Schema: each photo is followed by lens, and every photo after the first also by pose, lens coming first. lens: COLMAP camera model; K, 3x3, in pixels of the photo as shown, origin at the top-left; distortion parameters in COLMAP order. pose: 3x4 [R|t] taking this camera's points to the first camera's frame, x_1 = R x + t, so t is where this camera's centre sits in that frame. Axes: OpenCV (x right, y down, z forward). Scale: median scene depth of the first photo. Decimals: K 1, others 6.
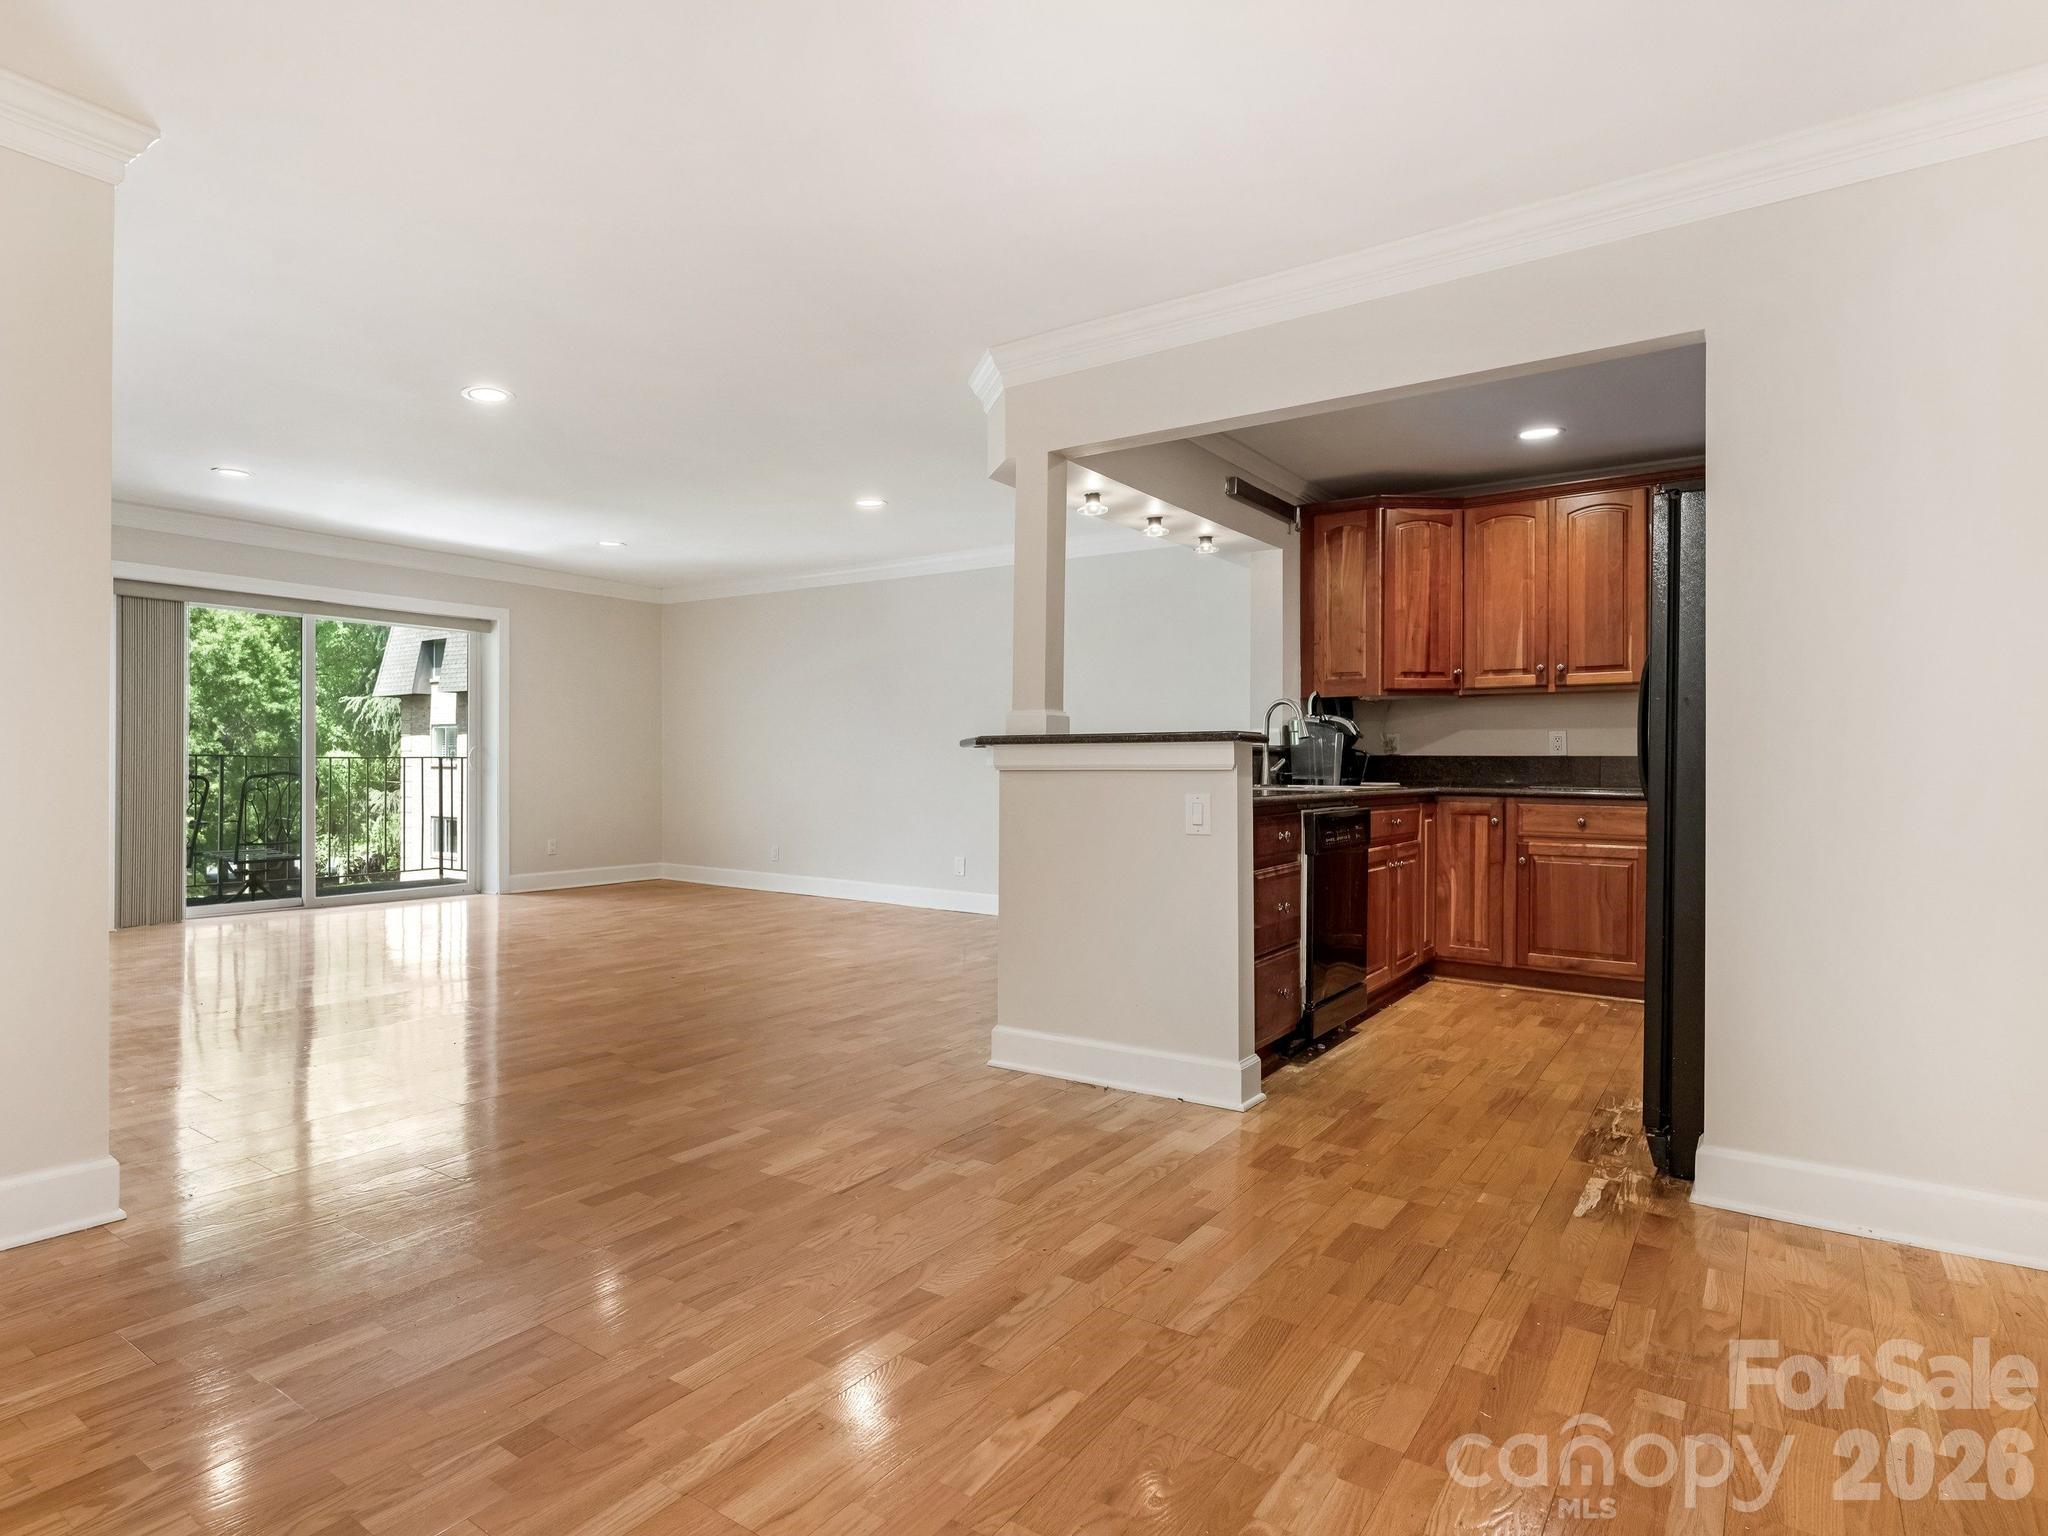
lens RADIAL K [[1192.5, 0, 922.2], [0, 1192.5, 765.0], [0, 0, 1]] dist [-0.002824, -0.000222]
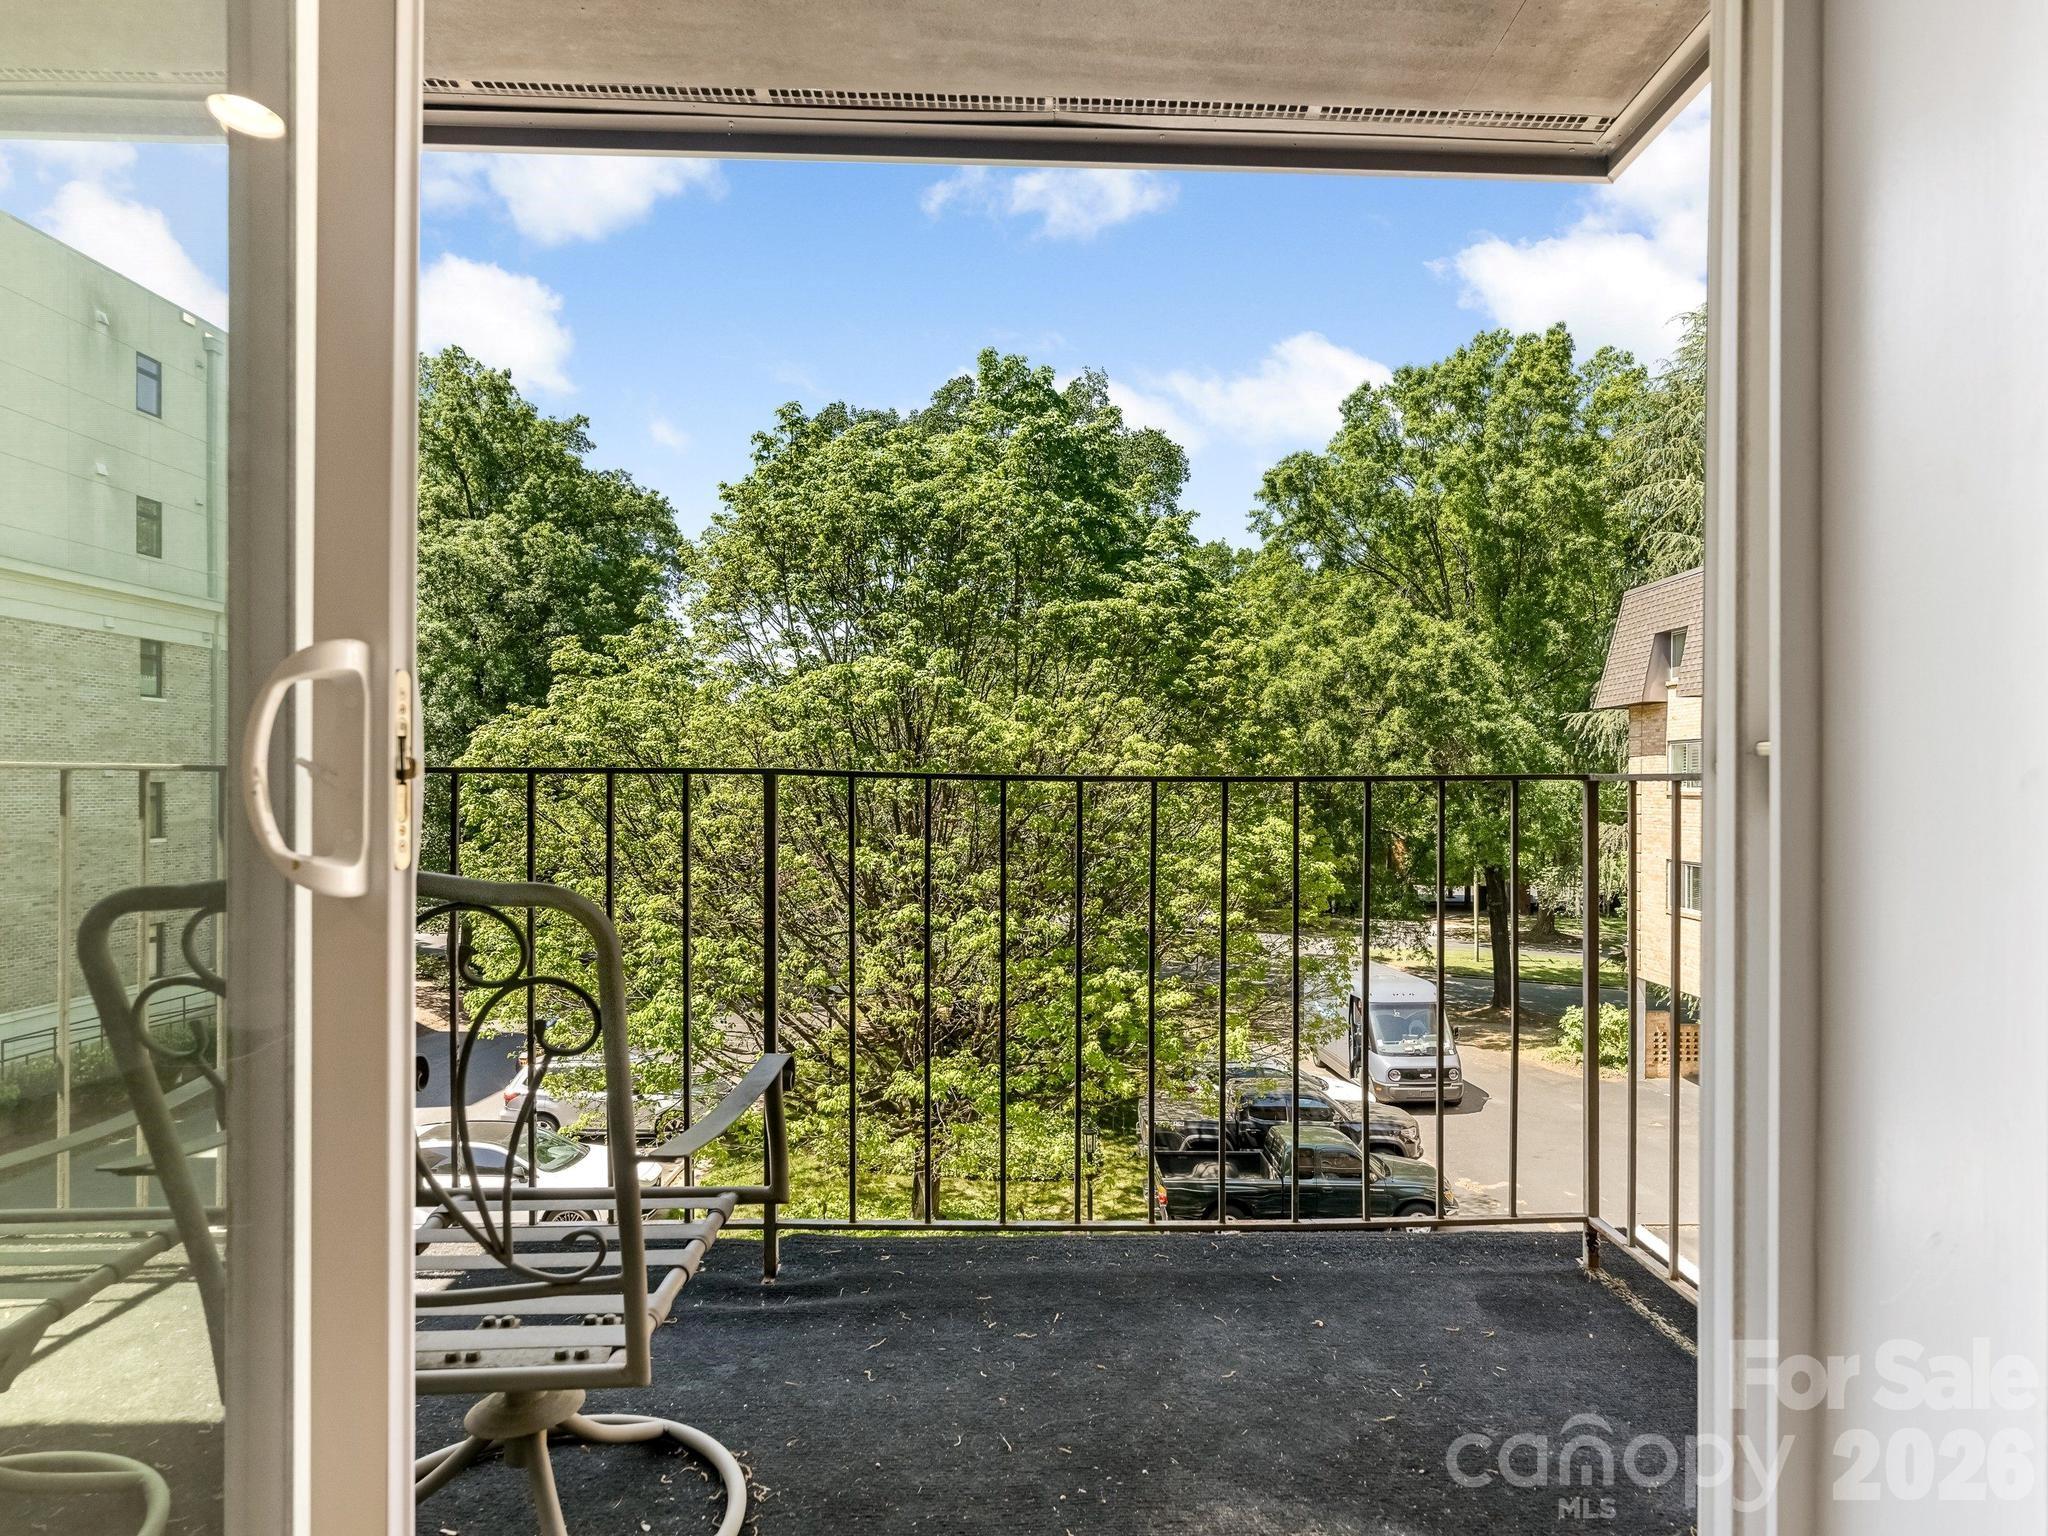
lens RADIAL K [[1192.5, 0, 1036.2], [0, 1192.5, 787.1], [0, 0, 1]] dist [-0.002824, -0.000222]
pose [[0.634090, 0.001969, -0.773257, -0.072956], [-0.004426, 0.999990, -0.001084, -0.000810], [0.773247, 0.004110, 0.634092, 0.191066]]
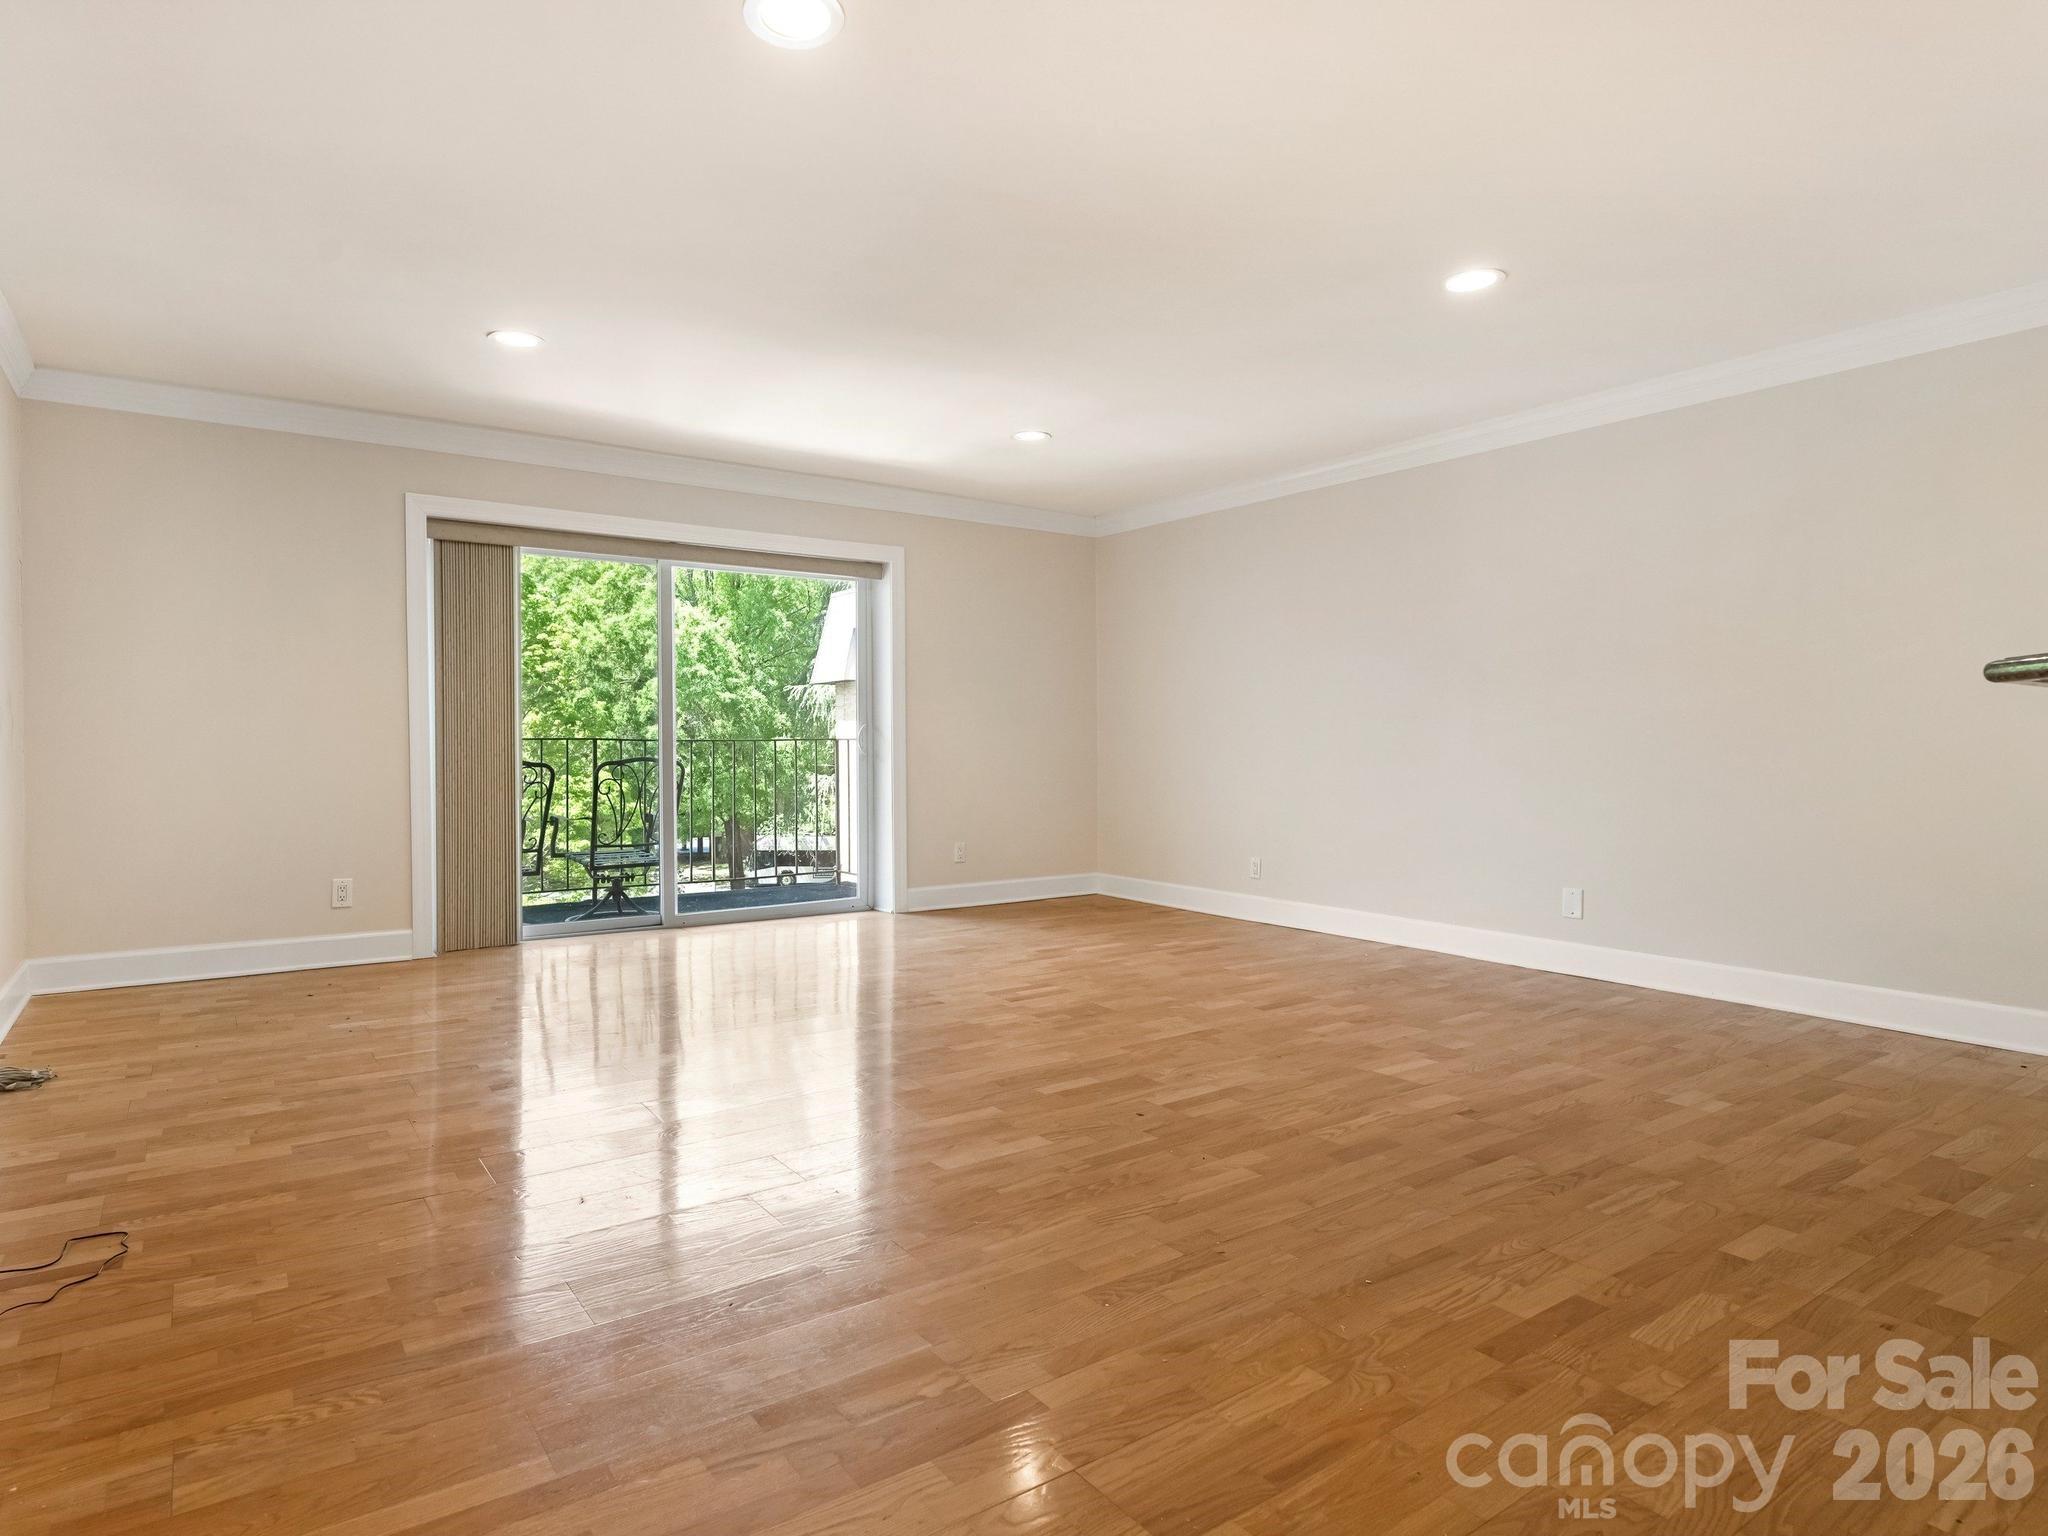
lens RADIAL K [[1192.5, 0, 957.9], [0, 1192.5, 744.2], [0, 0, 1]] dist [-0.002824, -0.000222]
pose [[0.949721, -0.008215, -0.312991, -0.013823], [0.007278, 0.999965, -0.004163, 0.000218], [0.313014, 0.001676, 0.949747, 0.053109]]
